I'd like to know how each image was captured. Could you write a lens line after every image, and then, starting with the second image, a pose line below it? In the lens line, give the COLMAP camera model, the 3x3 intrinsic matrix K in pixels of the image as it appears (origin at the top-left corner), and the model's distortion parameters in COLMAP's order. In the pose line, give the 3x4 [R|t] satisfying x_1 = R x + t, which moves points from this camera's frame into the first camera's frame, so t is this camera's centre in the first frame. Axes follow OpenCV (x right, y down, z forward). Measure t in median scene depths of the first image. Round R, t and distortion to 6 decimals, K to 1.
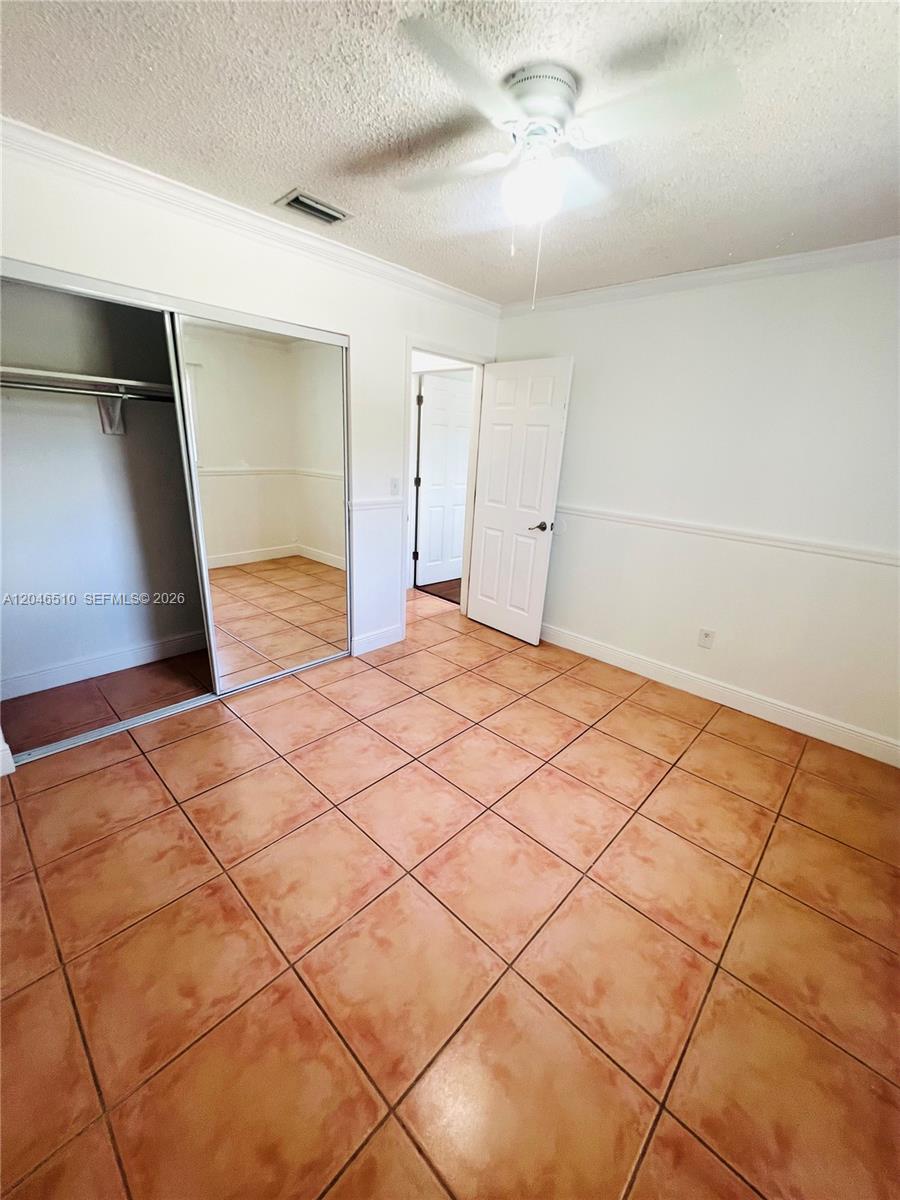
lens RADIAL K [[480.8, 0, 456.4], [0, 480.8, 599.7], [0, 0, 1]] dist [-0.002888, 0.000115]
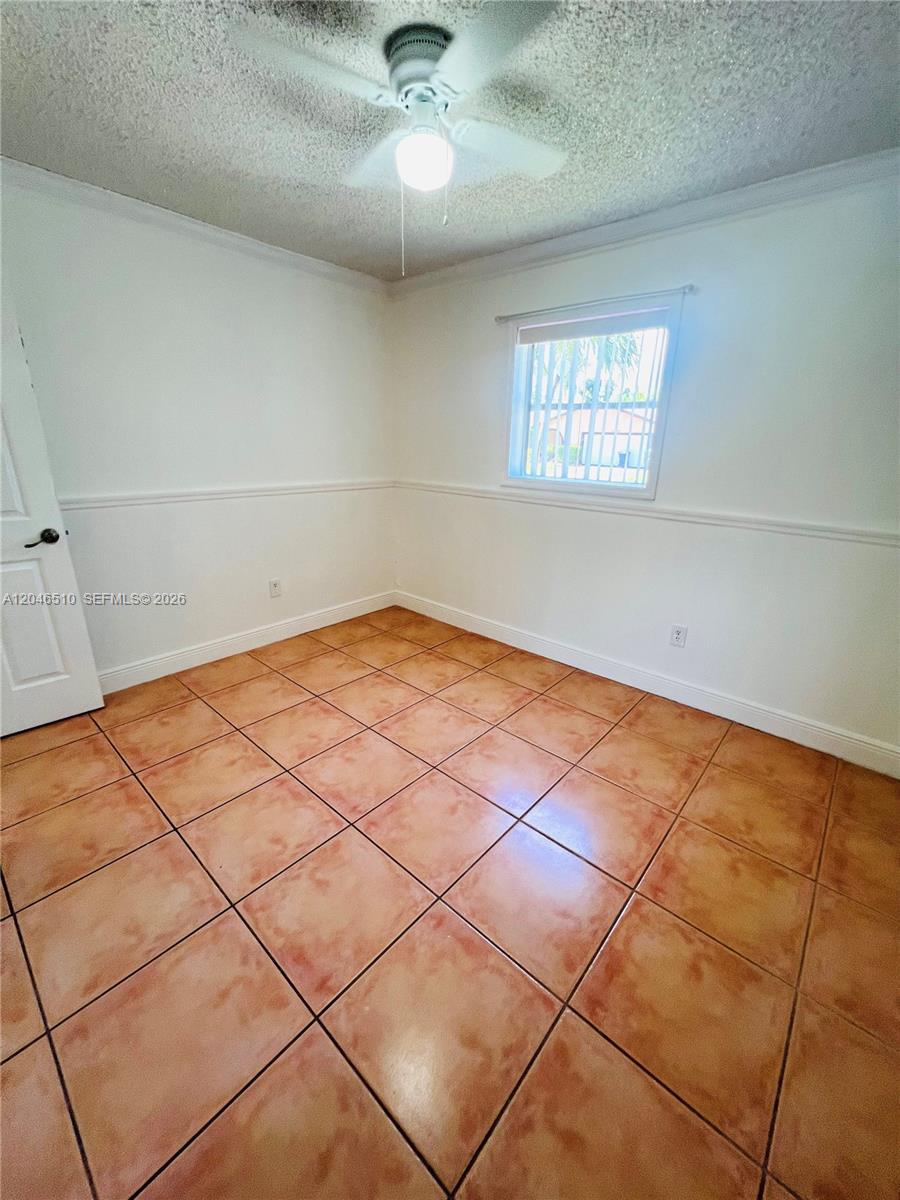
lens RADIAL K [[479.2, 0, 455.4], [0, 479.2, 595.4], [0, 0, 1]] dist [0.000123, 0.000543]
pose [[-0.029912, -0.360955, 0.932104, -0.726625], [0.286919, 0.890176, 0.353926, -0.243489], [-0.957488, 0.278025, 0.076938, 0.716941]]
